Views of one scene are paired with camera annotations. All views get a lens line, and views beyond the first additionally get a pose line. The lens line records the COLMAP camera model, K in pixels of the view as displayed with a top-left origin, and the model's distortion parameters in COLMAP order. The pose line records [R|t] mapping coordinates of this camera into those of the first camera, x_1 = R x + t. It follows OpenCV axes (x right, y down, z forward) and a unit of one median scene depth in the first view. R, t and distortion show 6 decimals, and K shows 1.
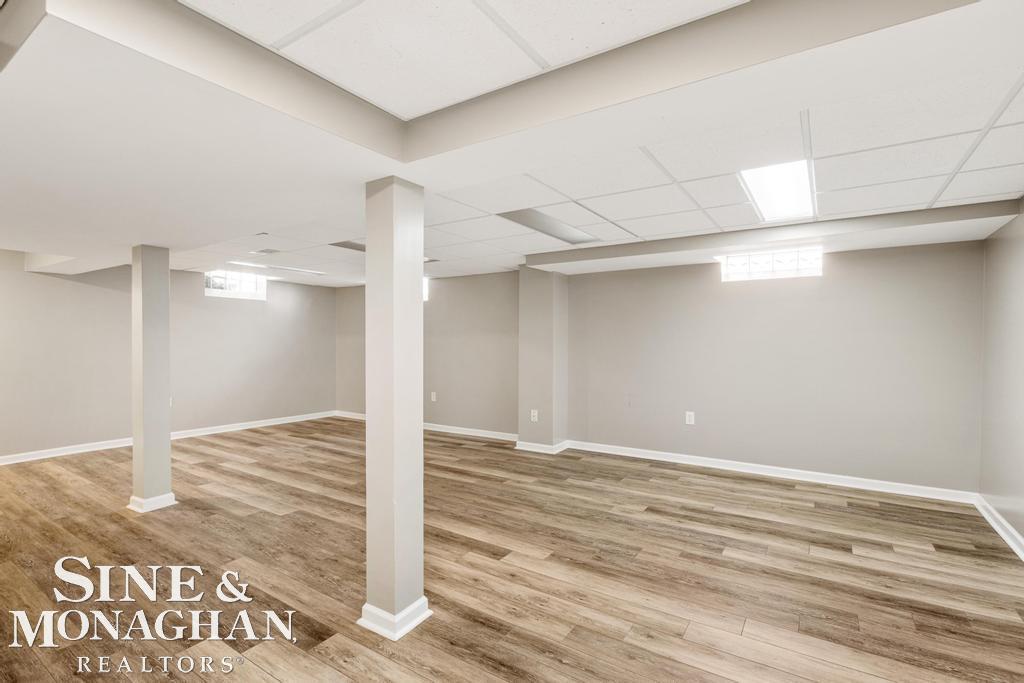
lens RADIAL K [[482.0, 0, 512.6], [0, 482.0, 342.0], [0, 0, 1]] dist [0.001313, 0.000050]
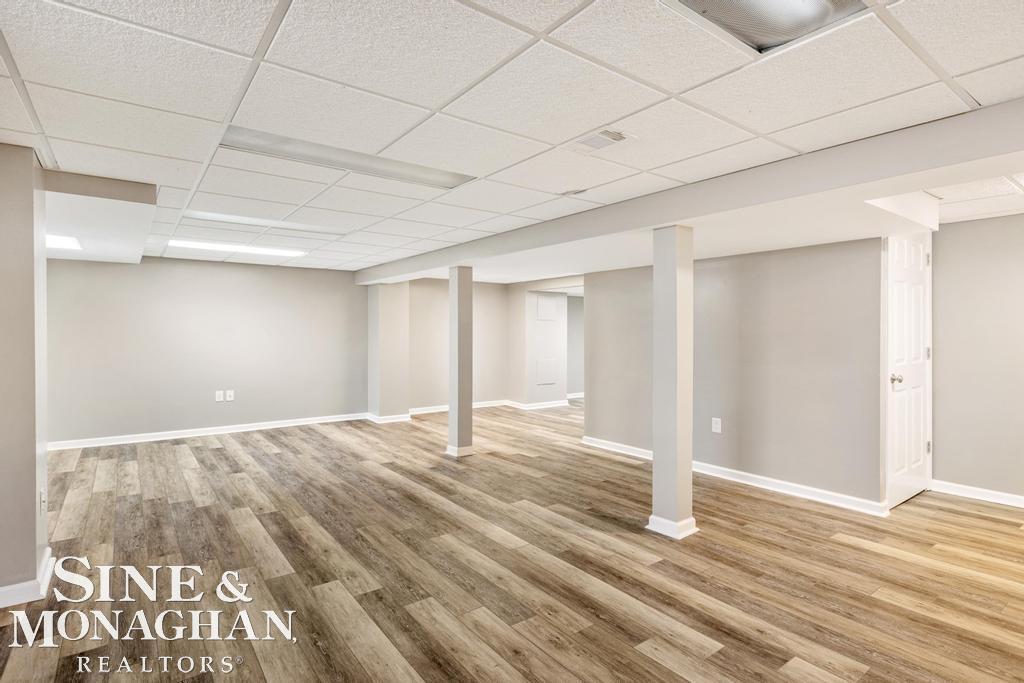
lens RADIAL K [[520.2, 0, 511.5], [0, 520.2, 337.5], [0, 0, 1]] dist [0.000080, -0.000009]
pose [[-0.941769, -0.009457, 0.336129, -0.762652], [-0.005922, 0.999916, 0.011542, -0.009013], [-0.336210, 0.008879, -0.941745, 1.903849]]
